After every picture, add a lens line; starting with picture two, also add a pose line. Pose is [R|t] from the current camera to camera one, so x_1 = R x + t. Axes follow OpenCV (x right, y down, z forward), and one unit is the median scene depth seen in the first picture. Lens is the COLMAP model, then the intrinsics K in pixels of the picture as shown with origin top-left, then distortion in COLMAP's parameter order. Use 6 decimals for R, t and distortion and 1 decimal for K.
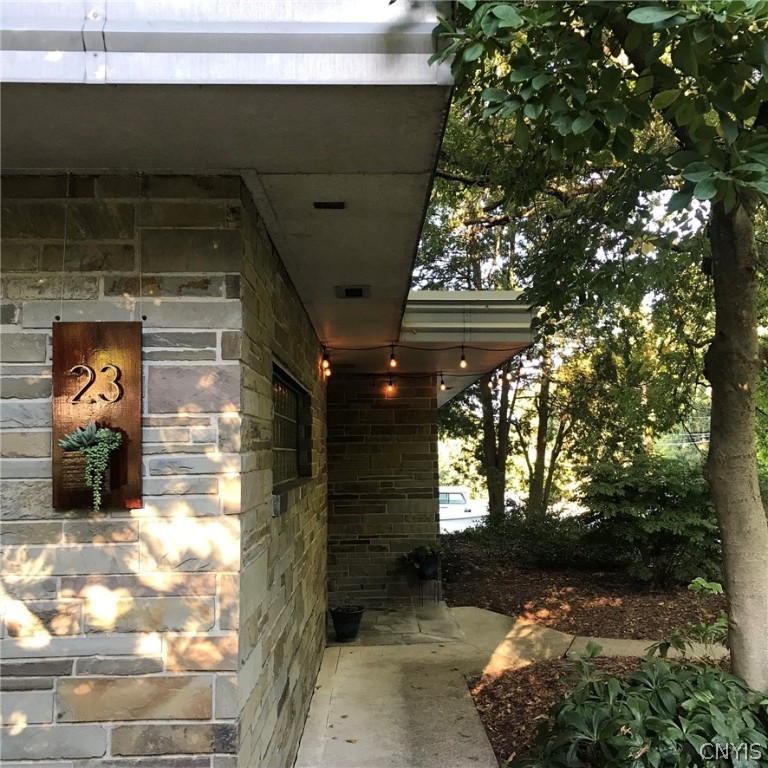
lens RADIAL K [[824.9, 0, 385.7], [0, 824.9, 384.7], [0, 0, 1]] dist [0.059902, 0.000000]
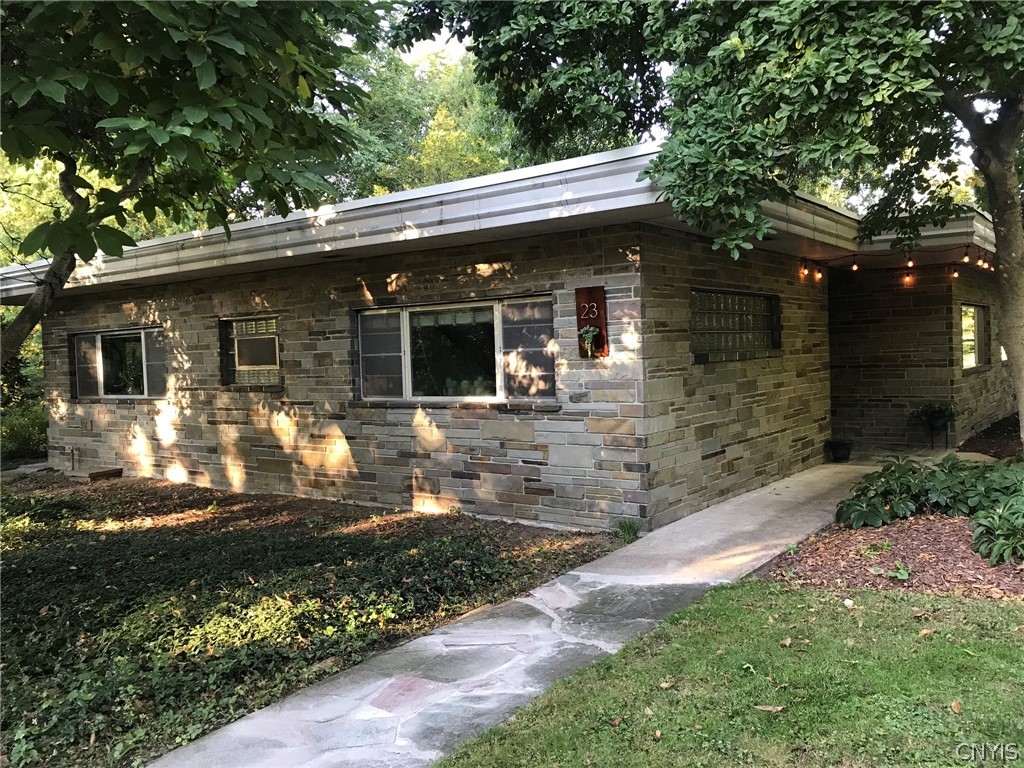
lens RADIAL K [[829.0, 0, 512.4], [0, 829.0, 387.8], [0, 0, 1]] dist [0.002793, 0.000240]
pose [[0.784161, 0.012715, -0.620427, 0.364616], [0.075756, 0.990351, 0.116045, -0.026983], [0.615916, -0.137999, 0.775631, -0.411193]]
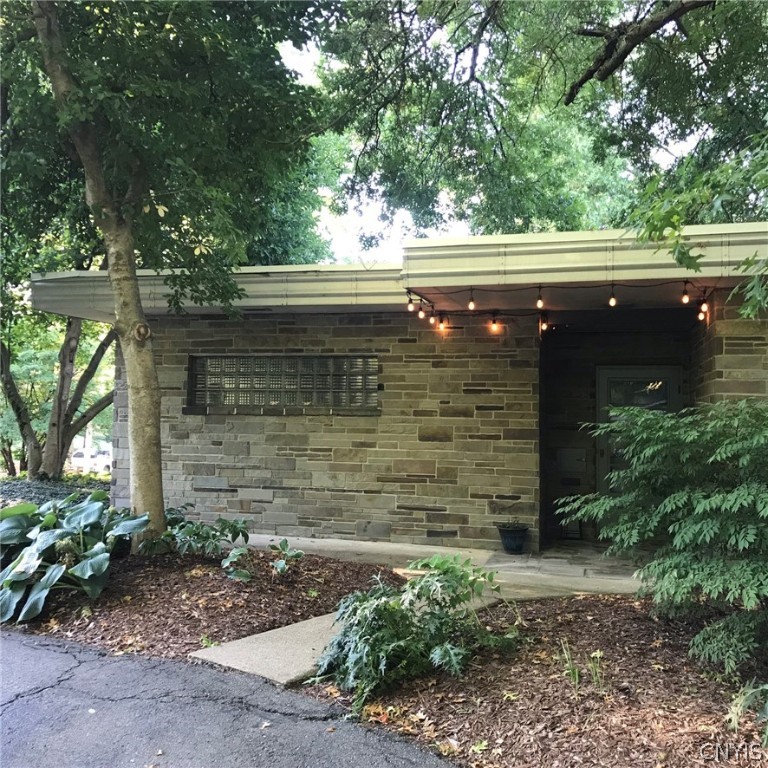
lens RADIAL K [[824.9, 0, 383.9], [0, 824.9, 382.5], [0, 0, 1]] dist [0.059902, 0.000000]
pose [[-0.248550, -0.000790, -0.968619, 1.029308], [0.074421, 0.997028, -0.019910, 0.067749], [0.965756, -0.077034, -0.247752, 0.998308]]
